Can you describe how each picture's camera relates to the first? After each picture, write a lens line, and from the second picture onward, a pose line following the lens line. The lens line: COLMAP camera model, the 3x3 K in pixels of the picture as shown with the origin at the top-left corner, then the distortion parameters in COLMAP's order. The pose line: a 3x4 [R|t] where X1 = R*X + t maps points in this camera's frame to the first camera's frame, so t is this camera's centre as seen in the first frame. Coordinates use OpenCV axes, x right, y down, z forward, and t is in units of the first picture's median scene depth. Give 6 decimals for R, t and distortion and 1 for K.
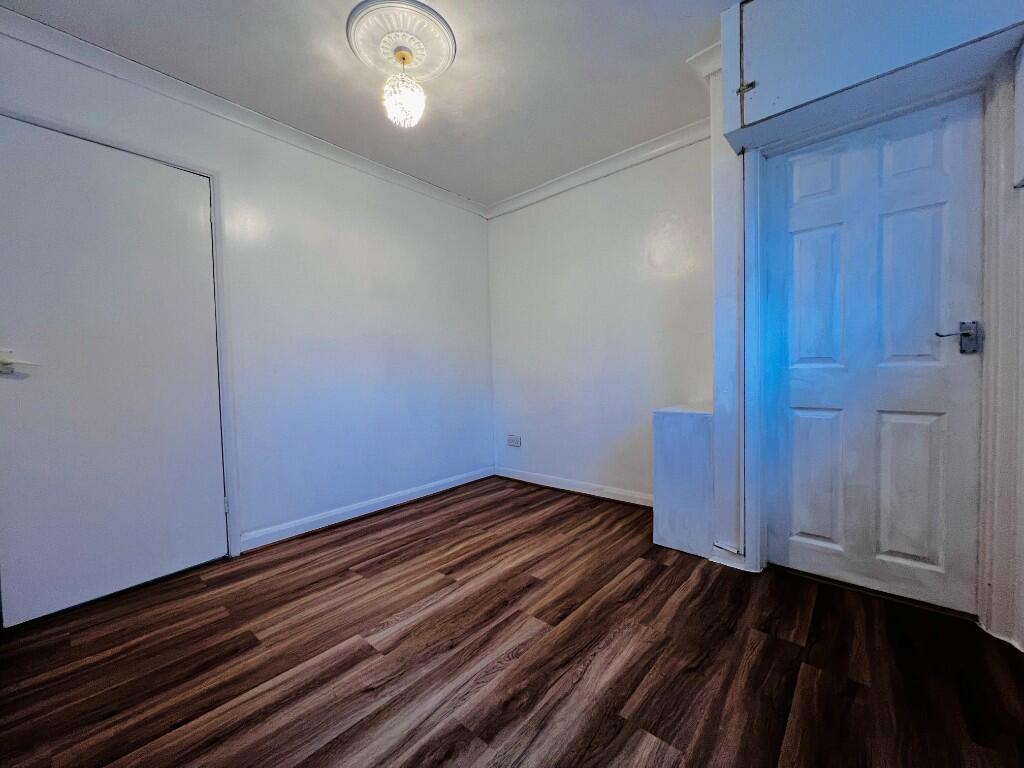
lens RADIAL K [[408.9, 0, 509.6], [0, 408.9, 380.9], [0, 0, 1]] dist [0.000473, -0.000131]
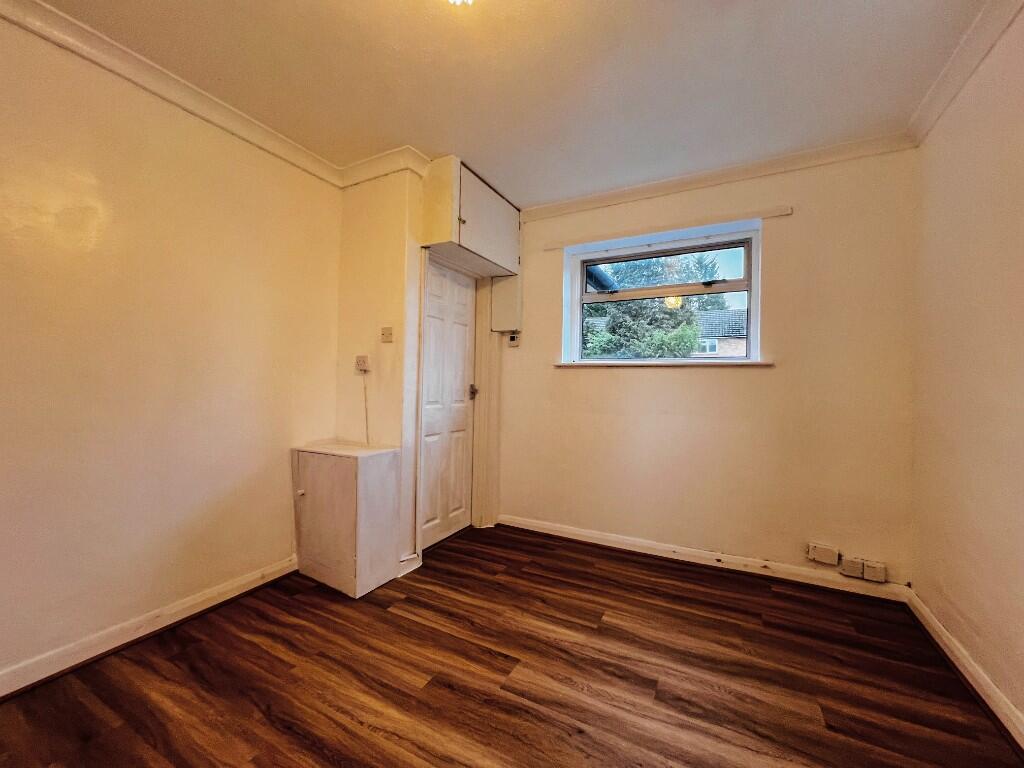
lens RADIAL K [[408.9, 0, 509.6], [0, 408.9, 380.9], [0, 0, 1]] dist [0.000473, -0.000131]
pose [[-0.231303, 0.025954, 0.972535, -0.893019], [0.013729, 0.999632, -0.023412, -0.103024], [-0.972785, 0.007937, -0.231574, 1.192671]]
